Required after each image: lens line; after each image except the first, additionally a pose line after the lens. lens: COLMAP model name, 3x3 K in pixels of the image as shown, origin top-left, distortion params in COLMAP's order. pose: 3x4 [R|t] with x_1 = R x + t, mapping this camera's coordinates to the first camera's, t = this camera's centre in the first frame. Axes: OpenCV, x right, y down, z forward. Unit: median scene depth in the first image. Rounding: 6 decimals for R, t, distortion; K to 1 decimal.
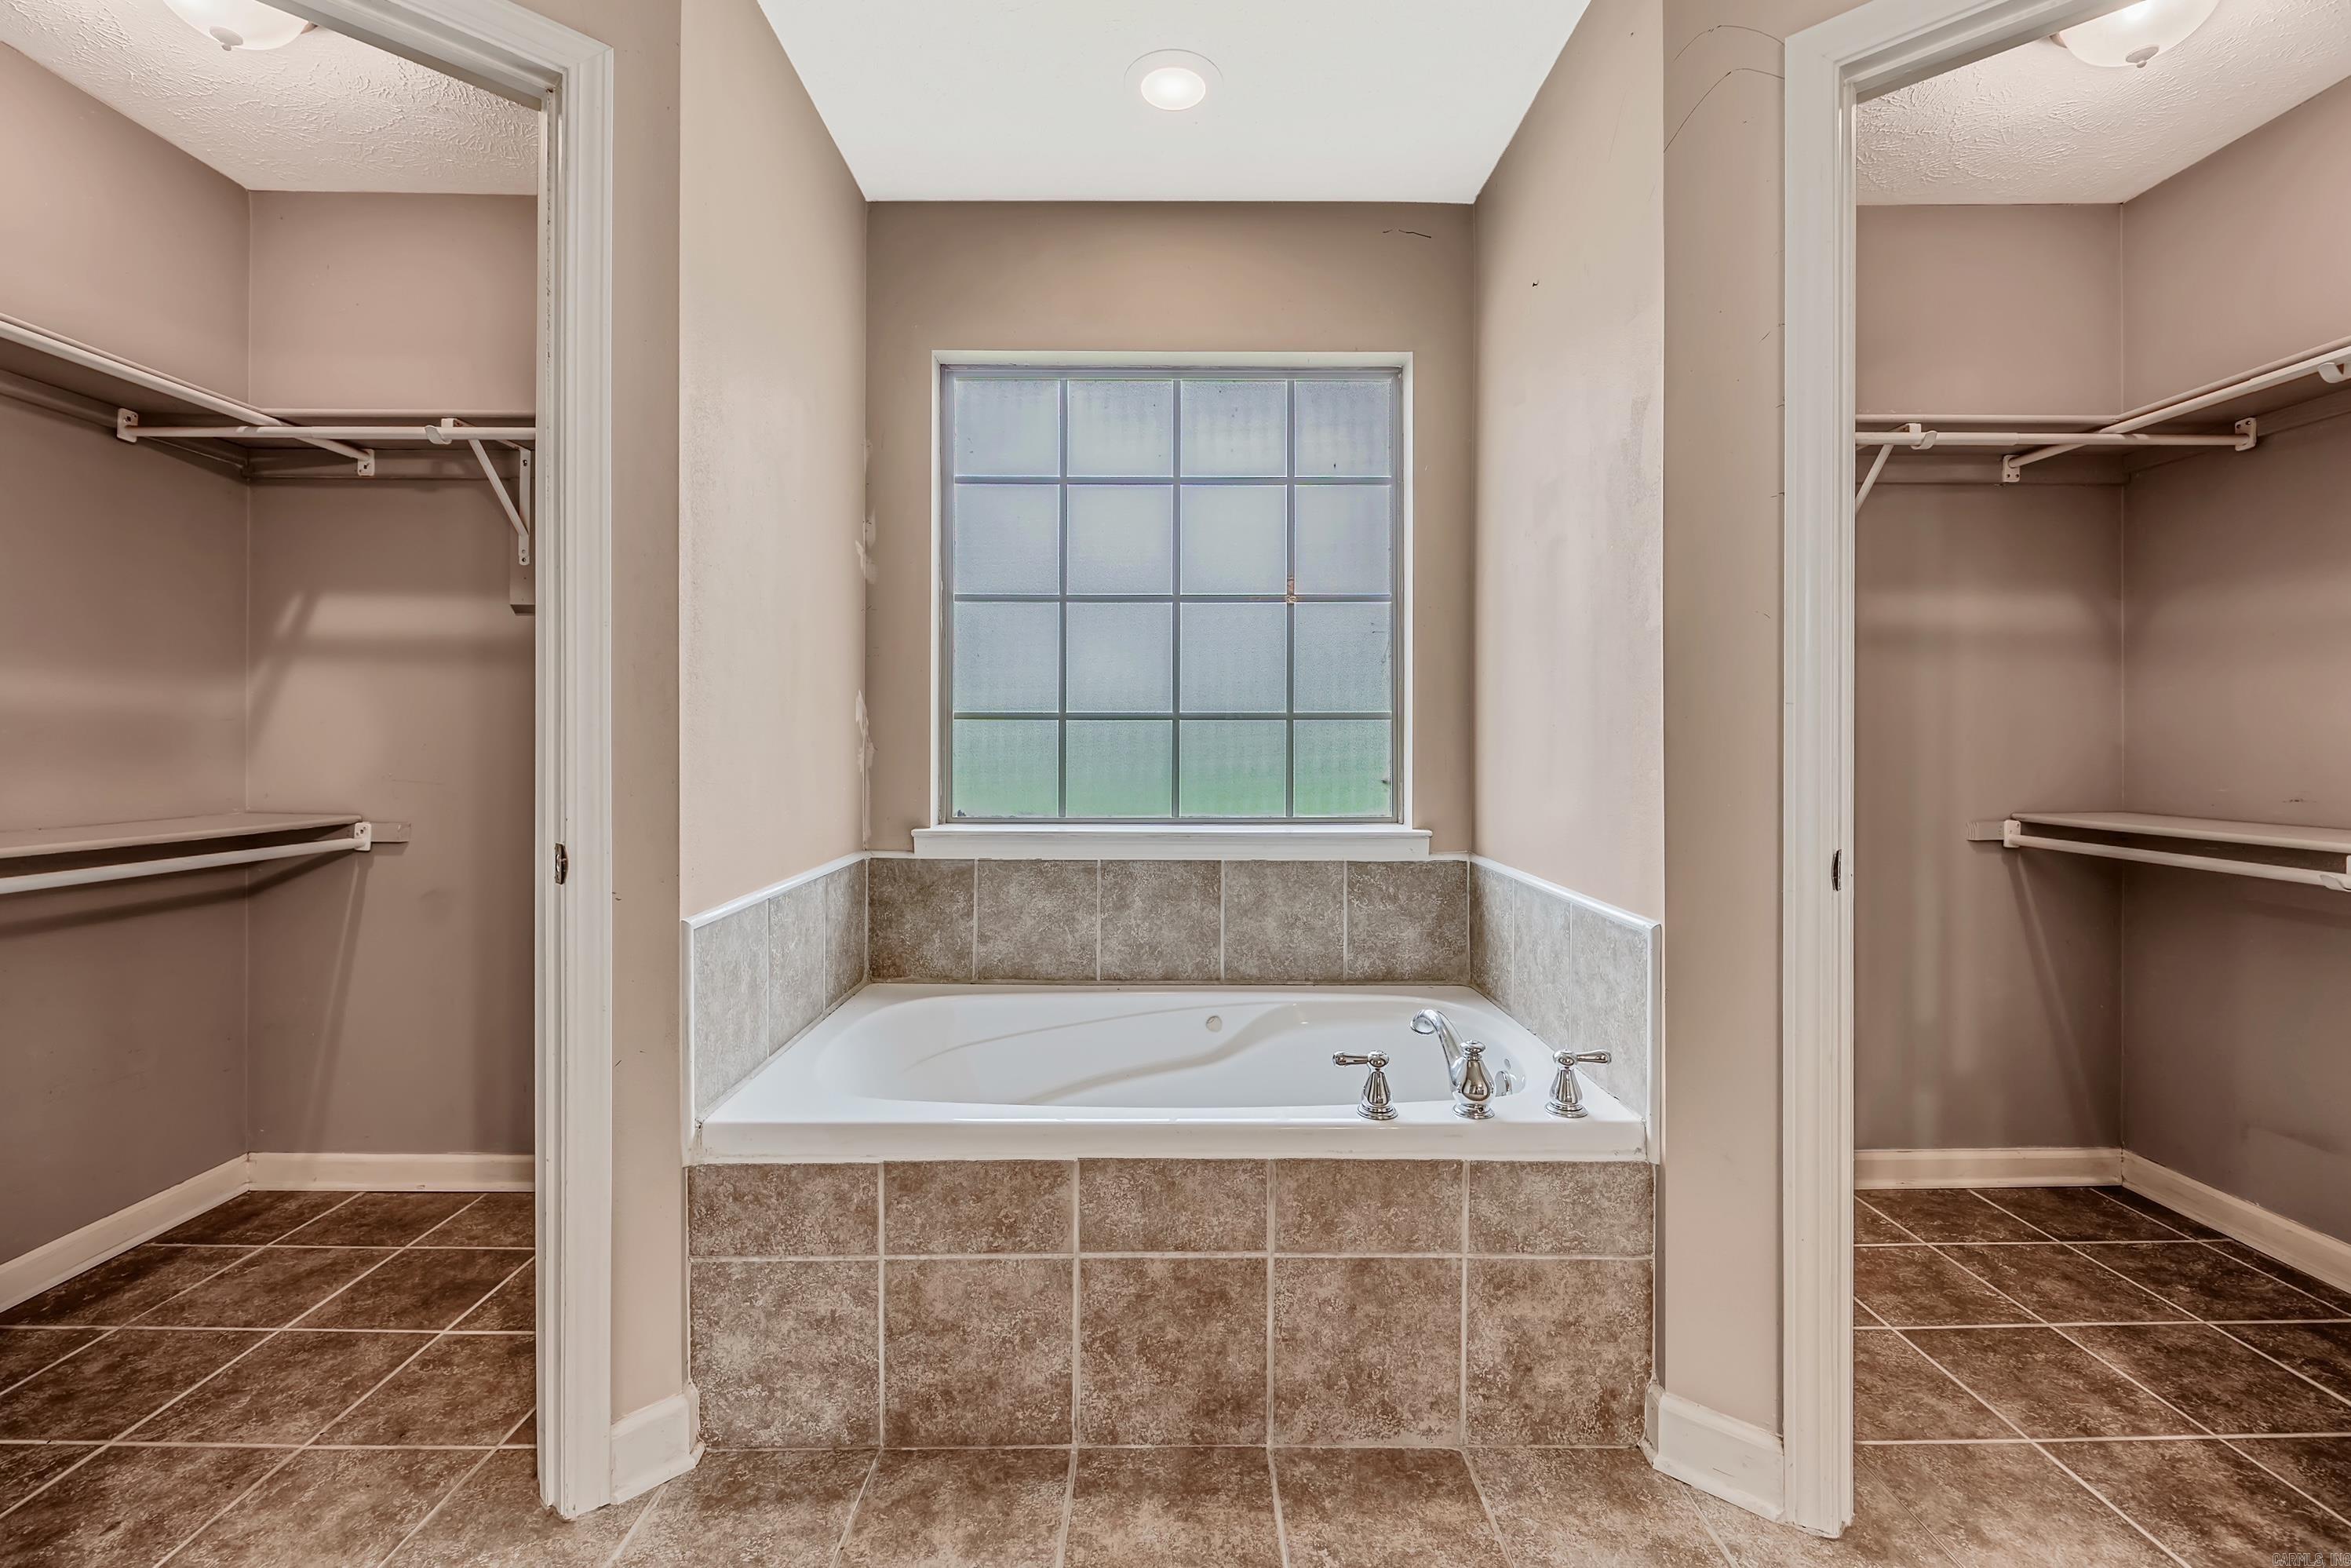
lens RADIAL K [[1001.0, 0, 1171.9], [0, 1001.0, 733.3], [0, 0, 1]] dist [-0.005154, -0.000978]
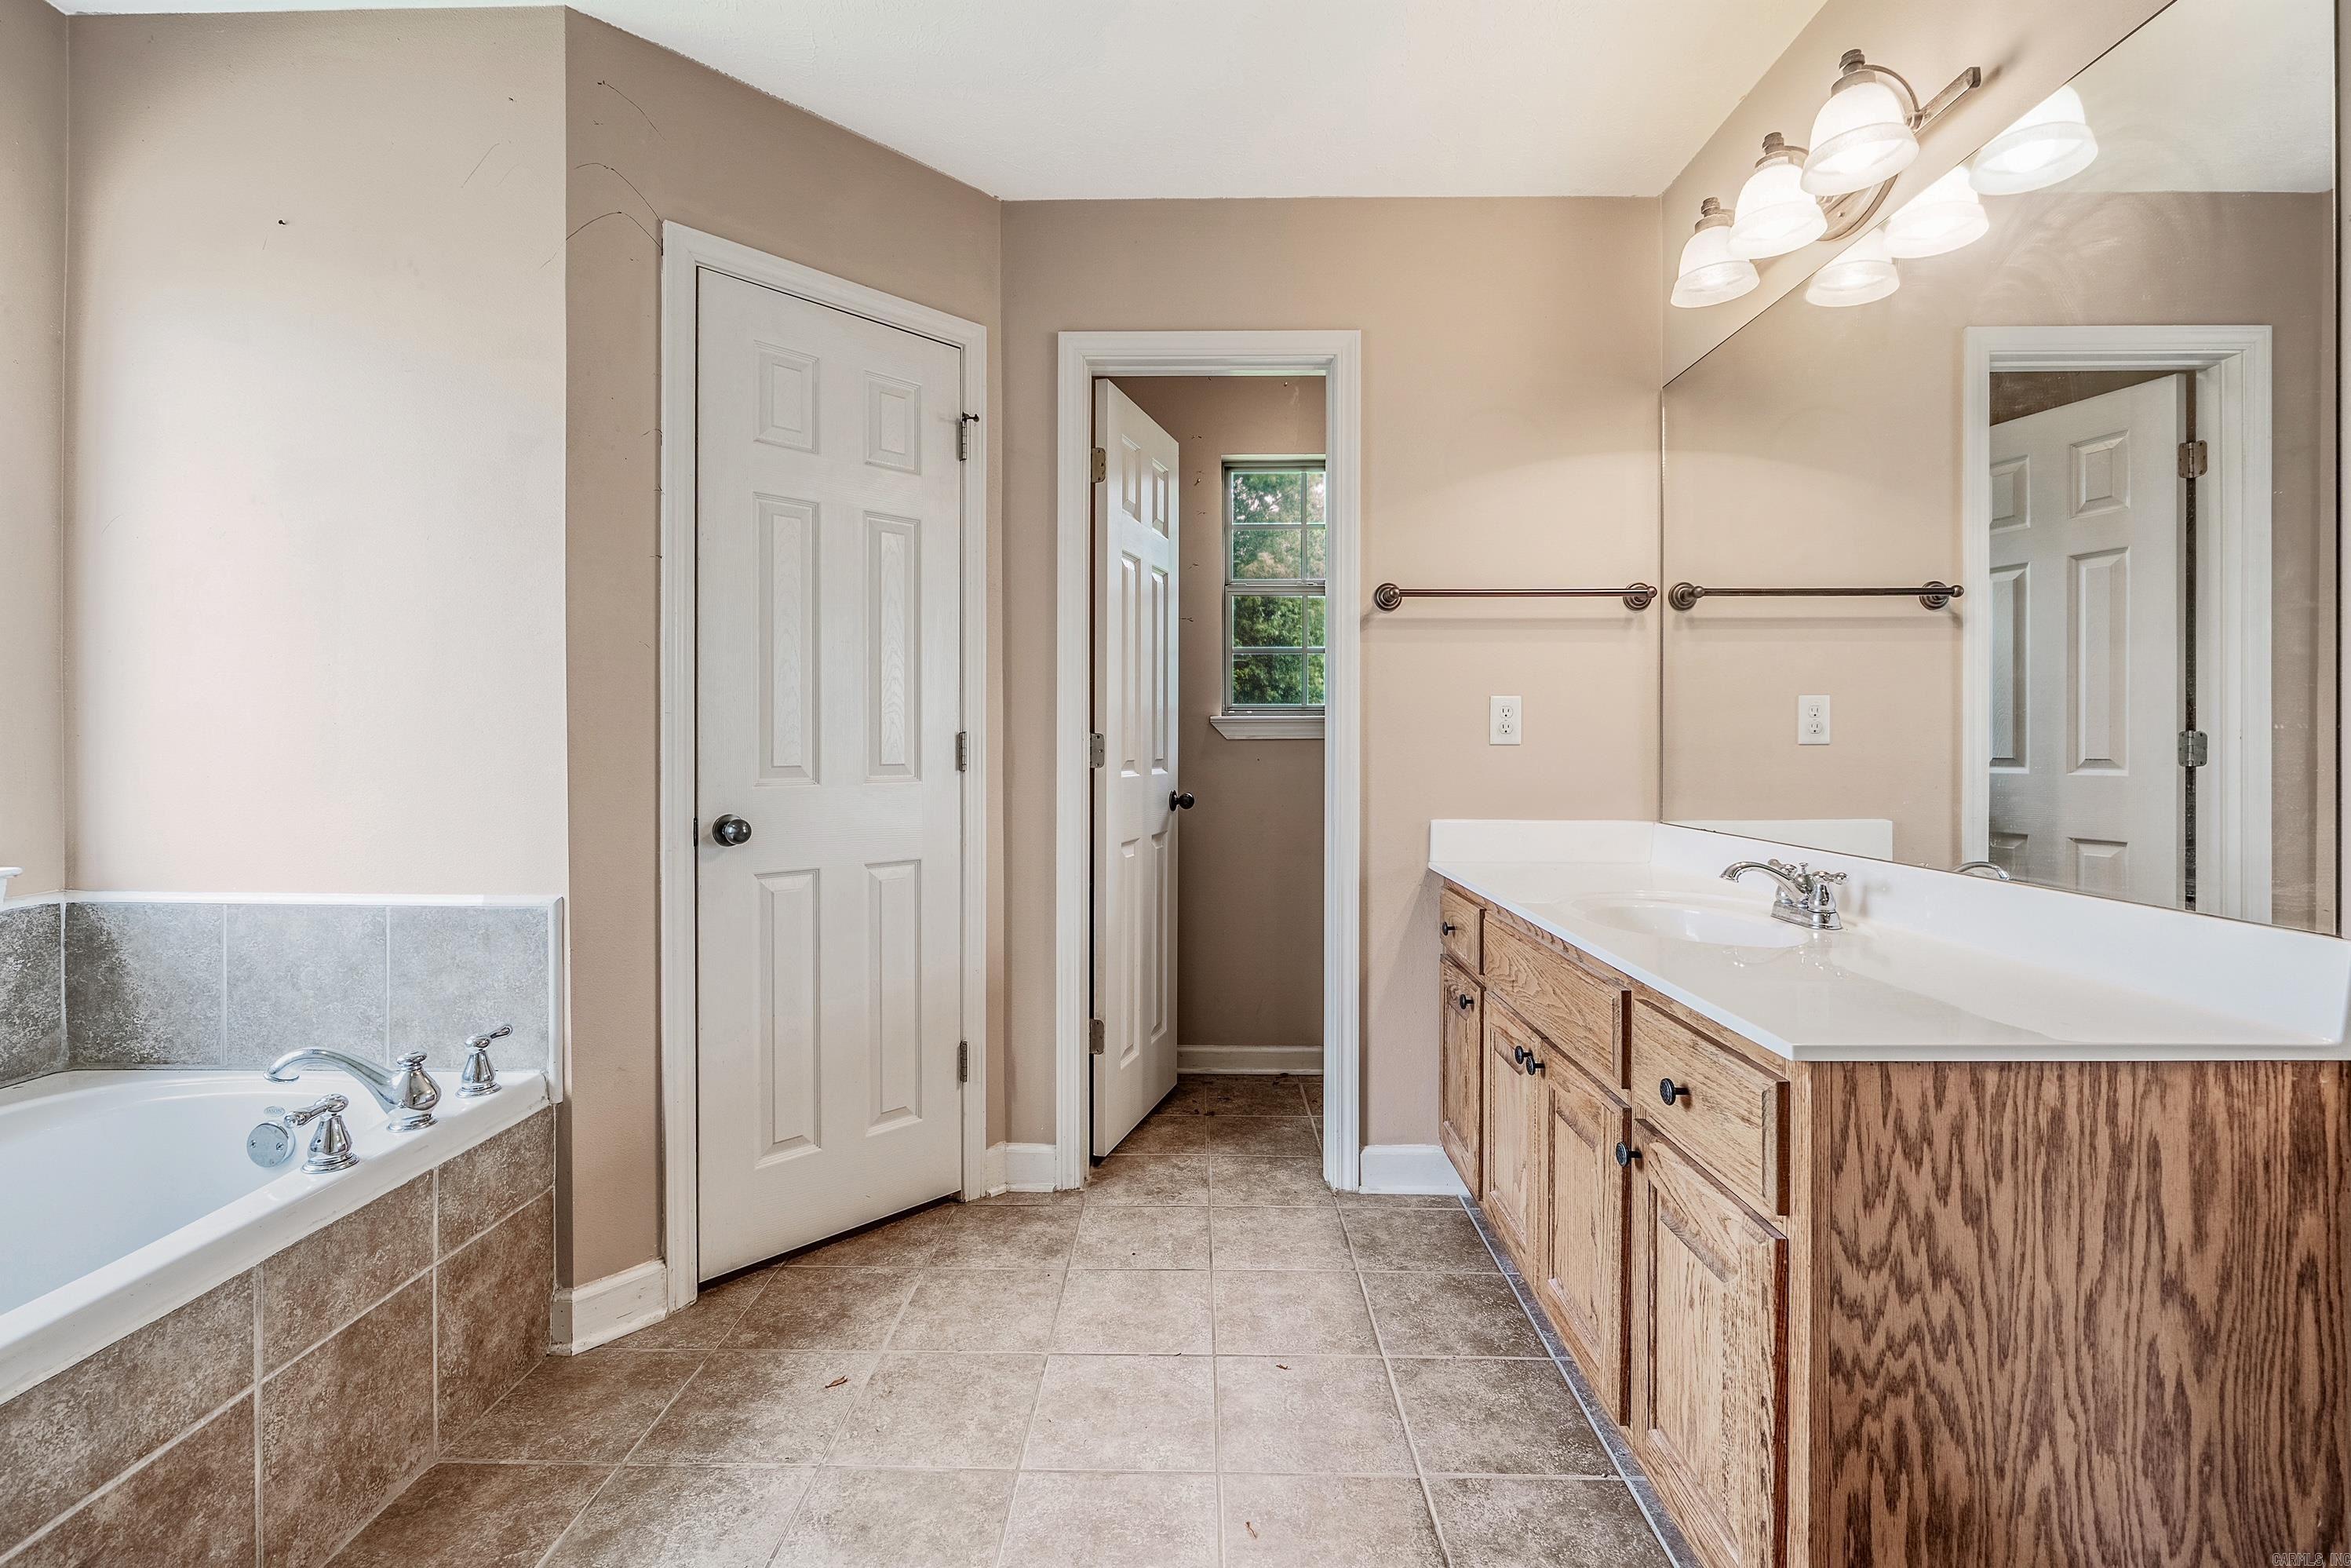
lens RADIAL K [[1068.7, 0, 1177.2], [0, 1068.7, 763.6], [0, 0, 1]] dist [0.000688, 0.000105]
pose [[0.015993, -0.020037, 0.999671, -0.730866], [-0.006960, 0.999773, 0.020151, 0.006553], [-0.999848, -0.007280, 0.015850, 0.260332]]
